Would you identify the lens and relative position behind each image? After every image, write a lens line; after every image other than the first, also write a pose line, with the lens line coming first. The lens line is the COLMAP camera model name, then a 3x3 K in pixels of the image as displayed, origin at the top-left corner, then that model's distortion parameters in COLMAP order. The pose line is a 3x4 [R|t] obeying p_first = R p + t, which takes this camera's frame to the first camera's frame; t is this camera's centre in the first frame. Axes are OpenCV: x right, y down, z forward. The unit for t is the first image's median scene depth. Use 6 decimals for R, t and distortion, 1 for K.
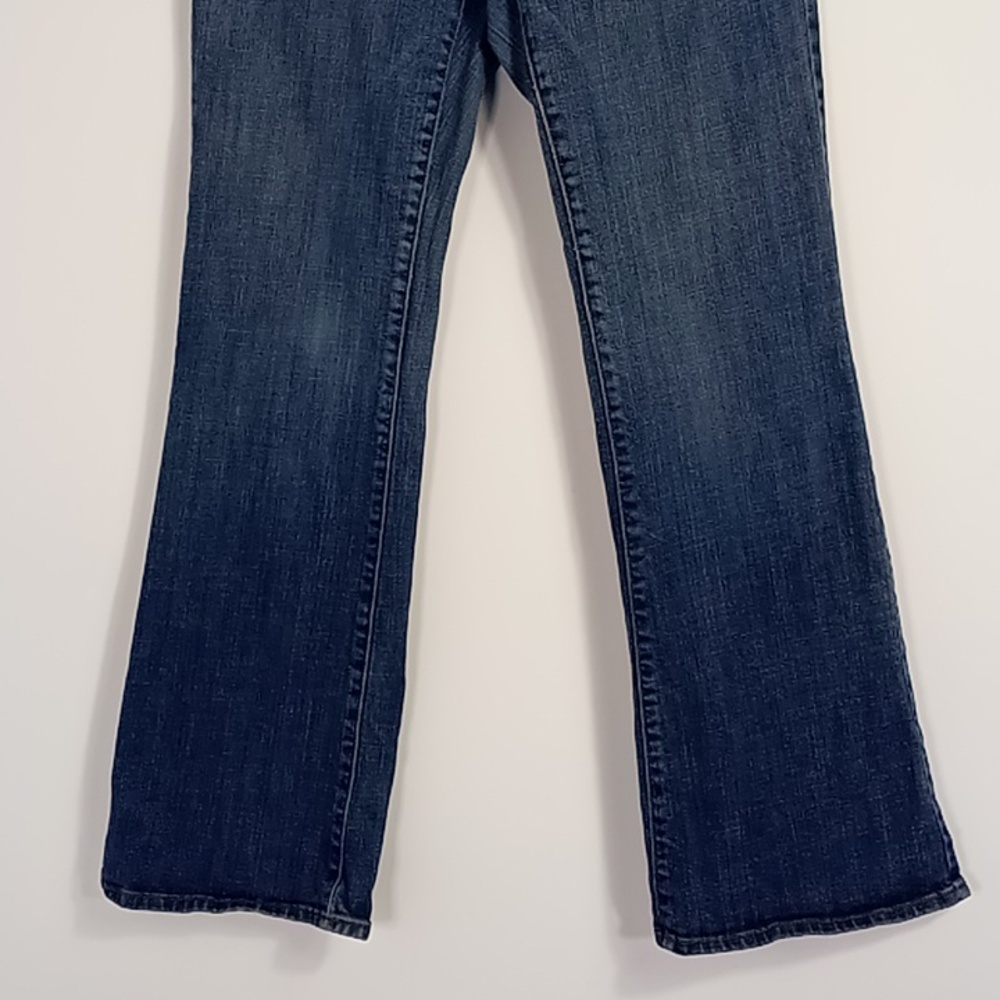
lens RADIAL K [[1726.8, 0, 497.2], [0, 1726.8, 506.4], [0, 0, 1]] dist [0.123256, 0.000000]
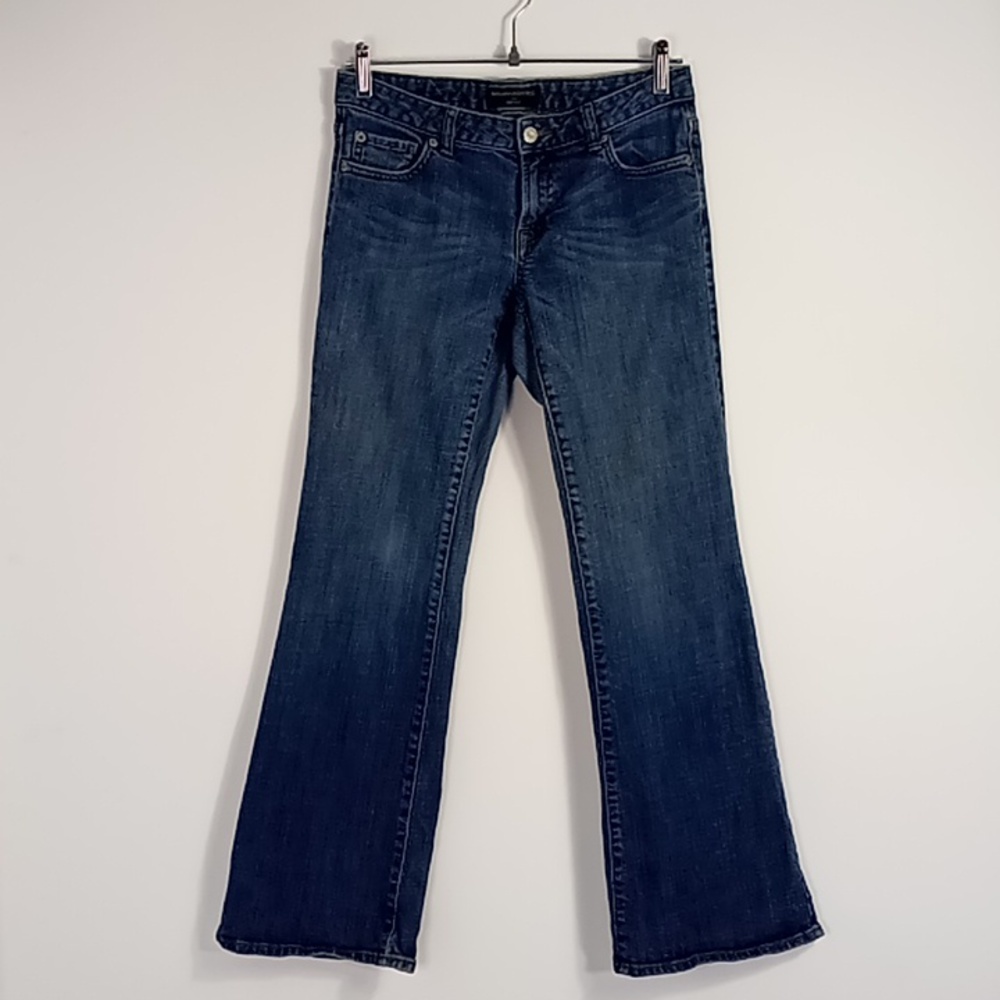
lens RADIAL K [[1726.8, 0, 497.3], [0, 1726.8, 500.1], [0, 0, 1]] dist [0.123256, 0.000000]
pose [[0.994018, 0.018160, 0.107693, -0.174921], [-0.005498, 0.993150, -0.116719, 0.031637], [-0.109075, 0.115429, 0.987309, -0.483685]]
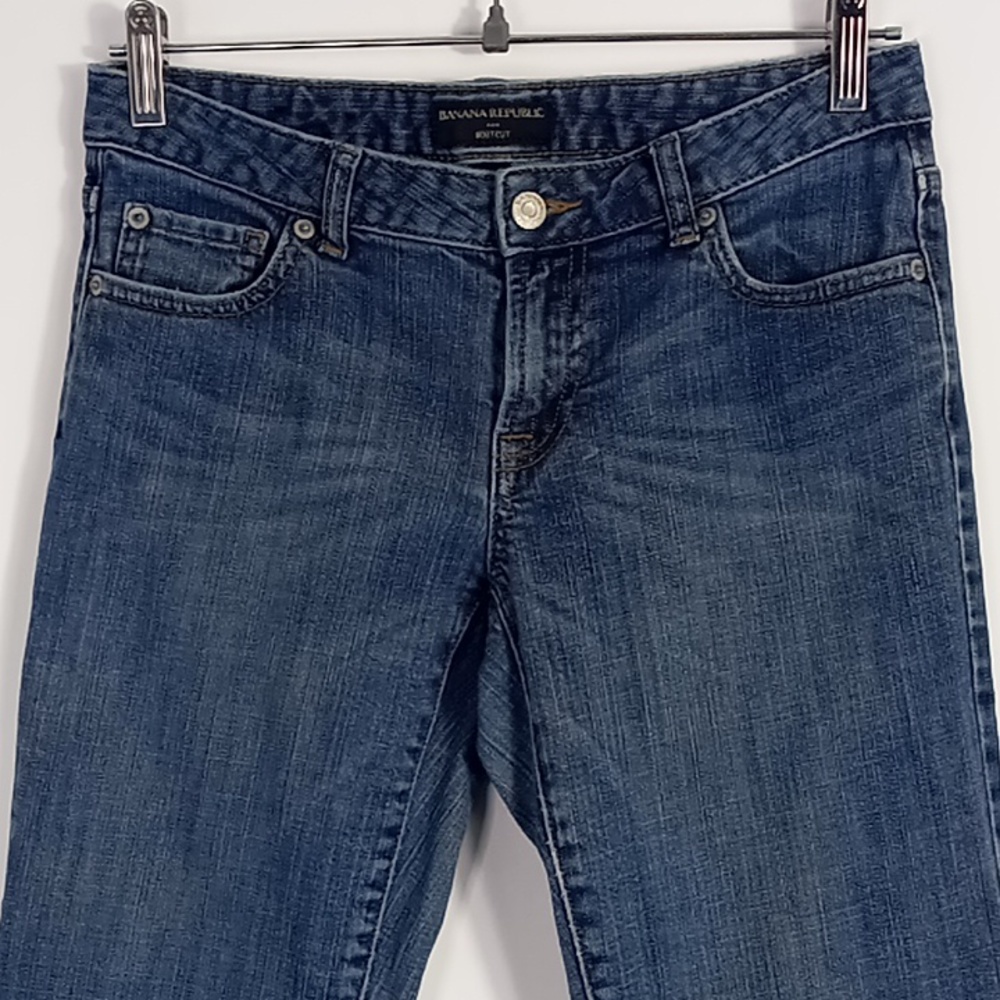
lens RADIAL K [[1726.8, 0, 495.6], [0, 1726.8, 500.9], [0, 0, 1]] dist [0.123256, 0.000000]
pose [[0.999297, 0.037205, 0.004510, -0.004804], [-0.035629, 0.980439, -0.193573, -0.227061], [-0.011623, 0.193276, 0.981076, 0.348021]]
